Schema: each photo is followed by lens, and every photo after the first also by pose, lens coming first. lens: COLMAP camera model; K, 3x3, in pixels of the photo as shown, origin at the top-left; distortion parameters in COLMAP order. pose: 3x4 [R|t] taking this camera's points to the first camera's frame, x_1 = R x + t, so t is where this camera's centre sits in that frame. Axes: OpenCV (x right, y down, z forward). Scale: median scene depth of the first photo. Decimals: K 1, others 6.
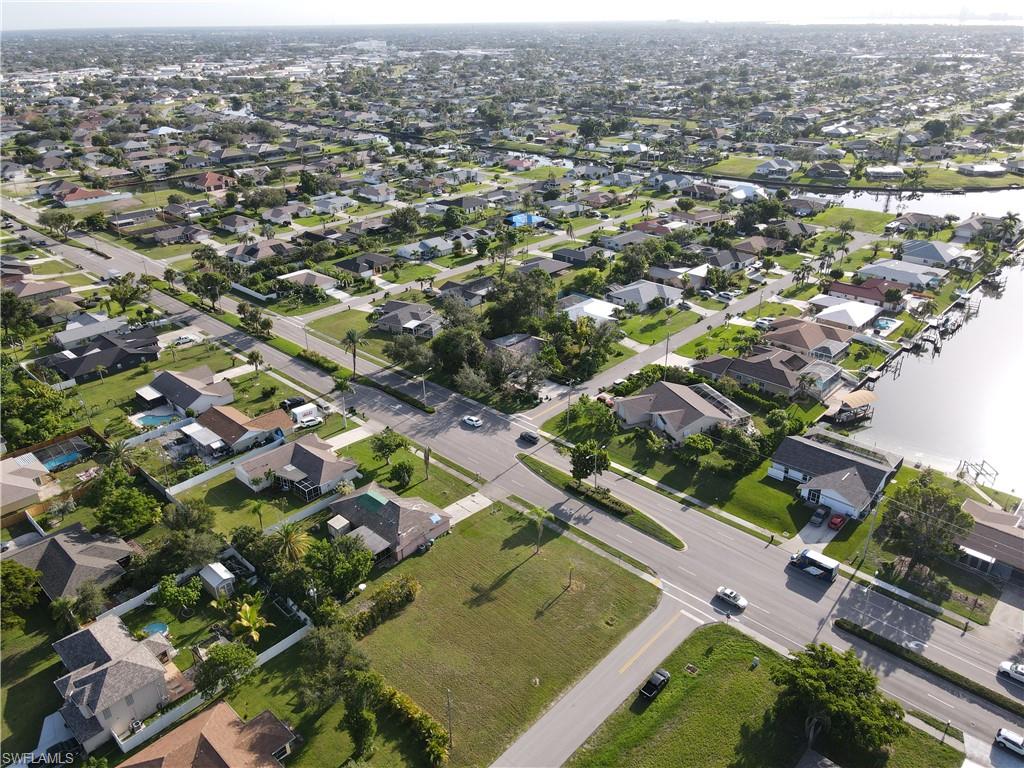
lens RADIAL K [[750.9, 0, 512.0], [0, 750.9, 384.0], [0, 0, 1]] dist [-0.015257, 0.070278]
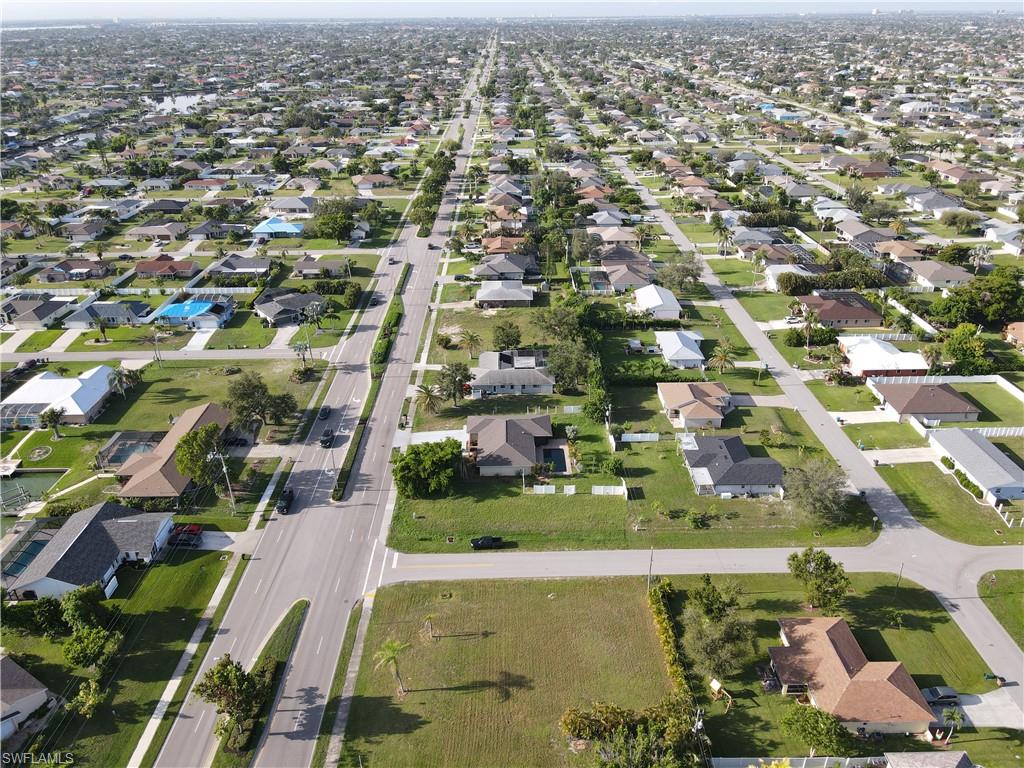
lens RADIAL K [[750.9, 0, 512.0], [0, 750.9, 384.0], [0, 0, 1]] dist [-0.015257, 0.070278]
pose [[-0.694522, -0.299940, 0.653968, -0.403491], [0.334422, 0.670214, 0.662552, -0.413942], [-0.637025, 0.678859, -0.365172, 0.875674]]
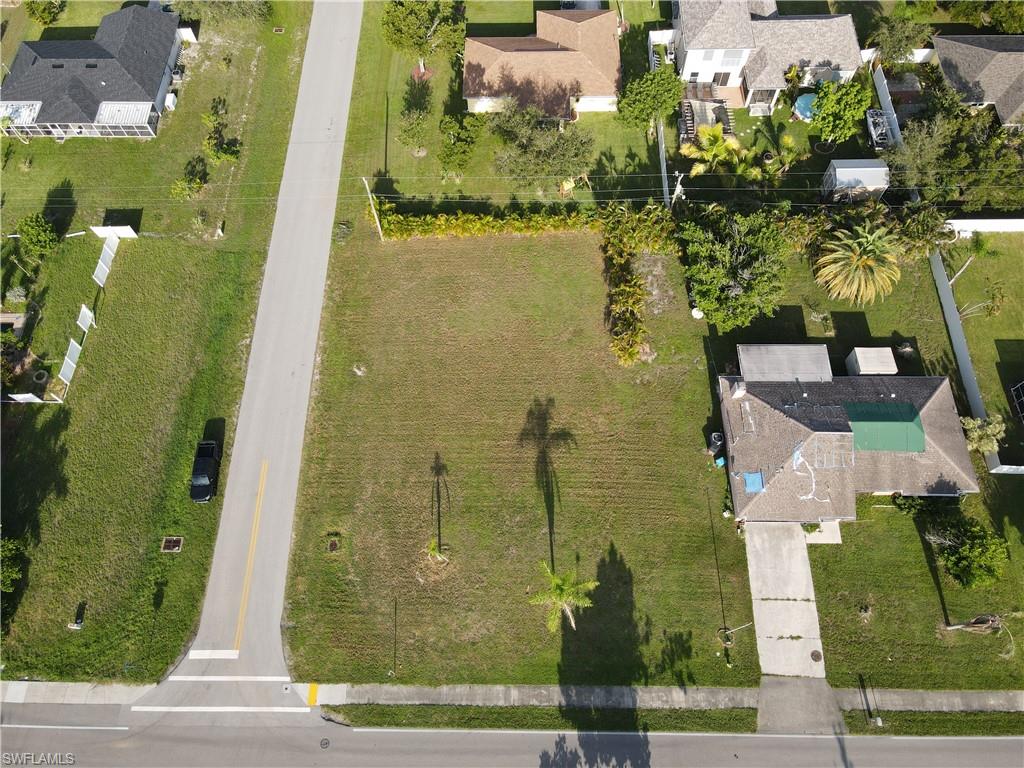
lens RADIAL K [[751.9, 0, 512.0], [0, 751.9, 376.6], [0, 0, 1]] dist [0.013338, 0.013319]
pose [[-0.732927, 0.622659, -0.274070, 0.087023], [-0.271504, 0.101672, 0.957052, -0.214310], [0.623782, 0.775860, 0.094537, 0.728989]]
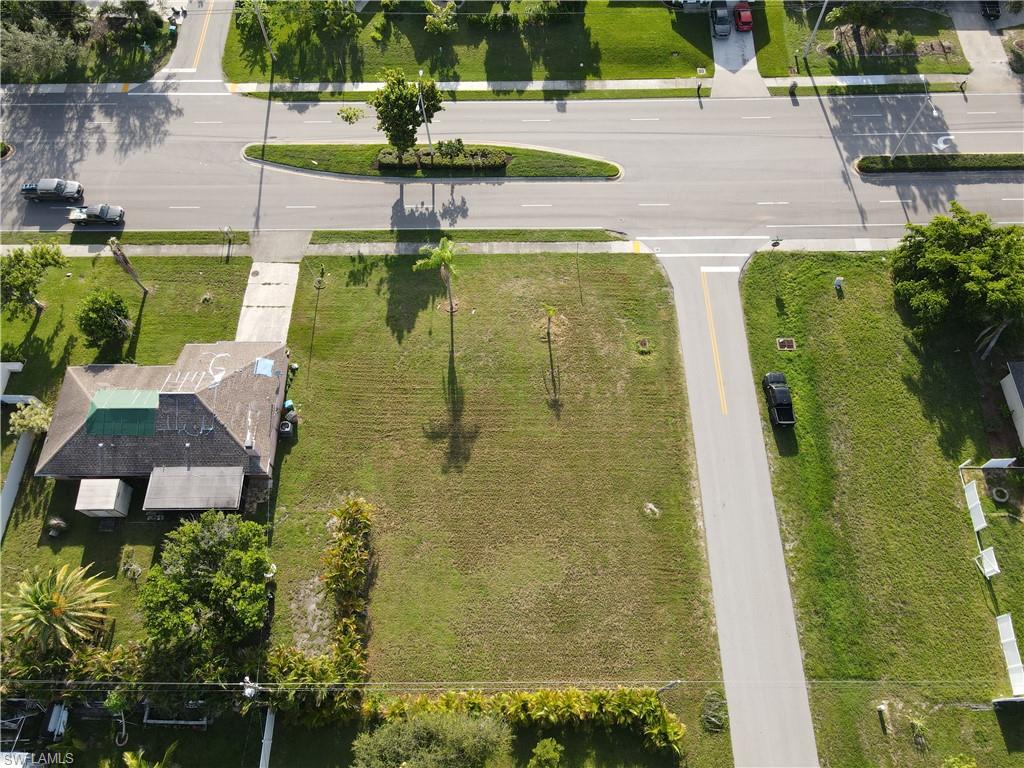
lens RADIAL K [[751.9, 0, 512.0], [0, 751.9, 376.6], [0, 0, 1]] dist [0.013338, 0.013319]
pose [[0.727371, -0.607878, 0.318459, -0.132925], [0.306705, 0.703095, 0.641552, -0.088387], [-0.613893, -0.368973, 0.697850, 0.476553]]
